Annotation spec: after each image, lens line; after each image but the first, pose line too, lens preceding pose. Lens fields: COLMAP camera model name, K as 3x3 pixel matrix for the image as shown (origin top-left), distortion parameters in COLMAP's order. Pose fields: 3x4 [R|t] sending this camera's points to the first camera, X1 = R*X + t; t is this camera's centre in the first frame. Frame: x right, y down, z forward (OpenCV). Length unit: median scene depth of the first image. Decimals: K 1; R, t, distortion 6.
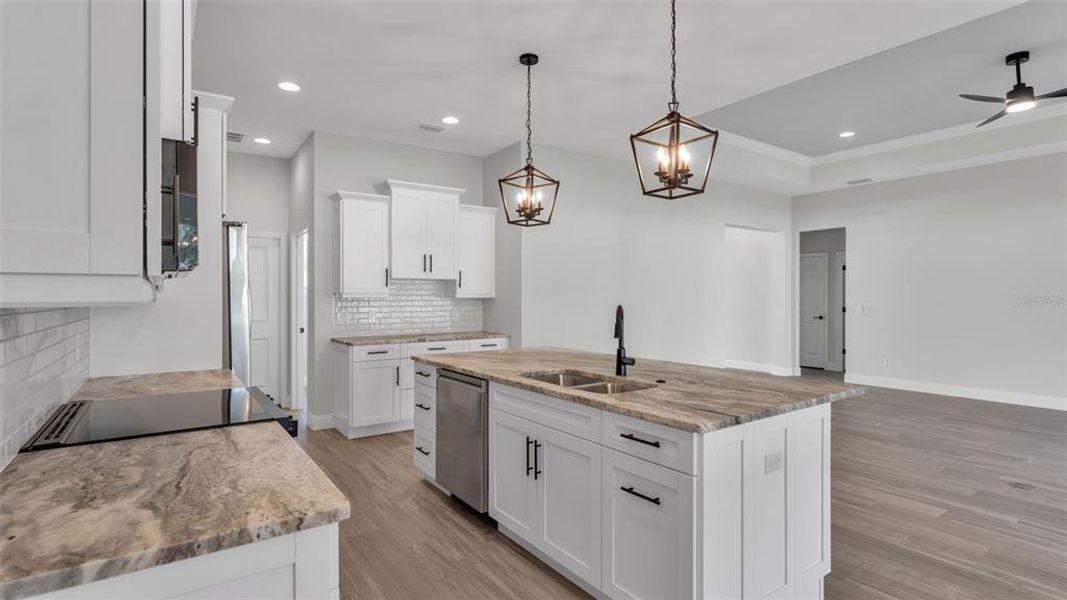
lens RADIAL K [[513.8, 0, 531.5], [0, 513.8, 297.1], [0, 0, 1]] dist [-0.003935, 0.000922]
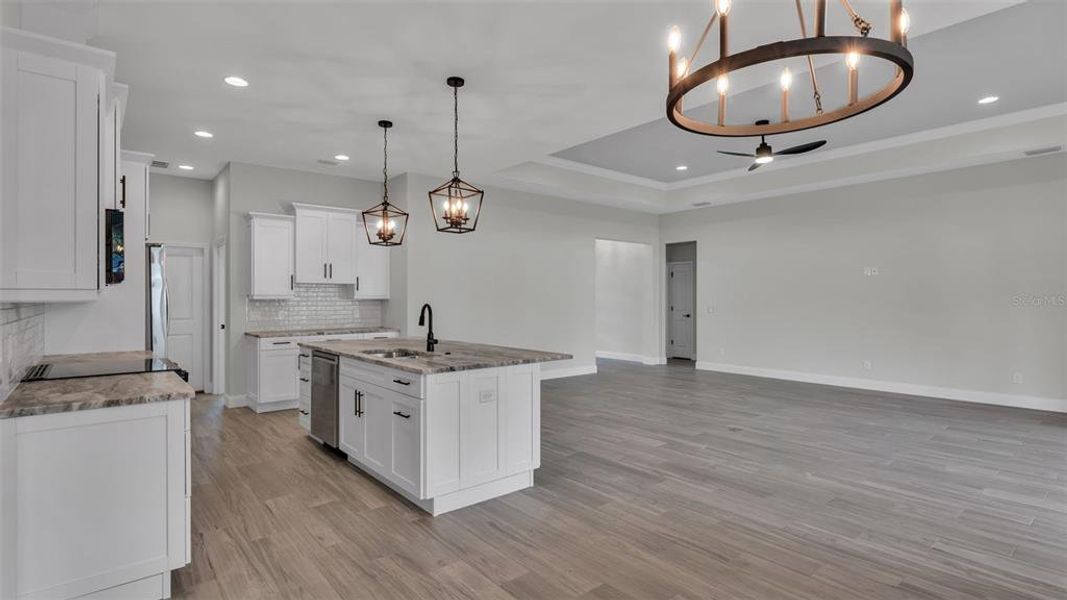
lens RADIAL K [[513.8, 0, 531.5], [0, 513.8, 297.1], [0, 0, 1]] dist [-0.003935, 0.000922]
pose [[0.996361, 0.000361, 0.085228, 0.265282], [-0.000106, 0.999995, -0.003000, 0.000523], [-0.085229, 0.002980, 0.996357, -0.390094]]
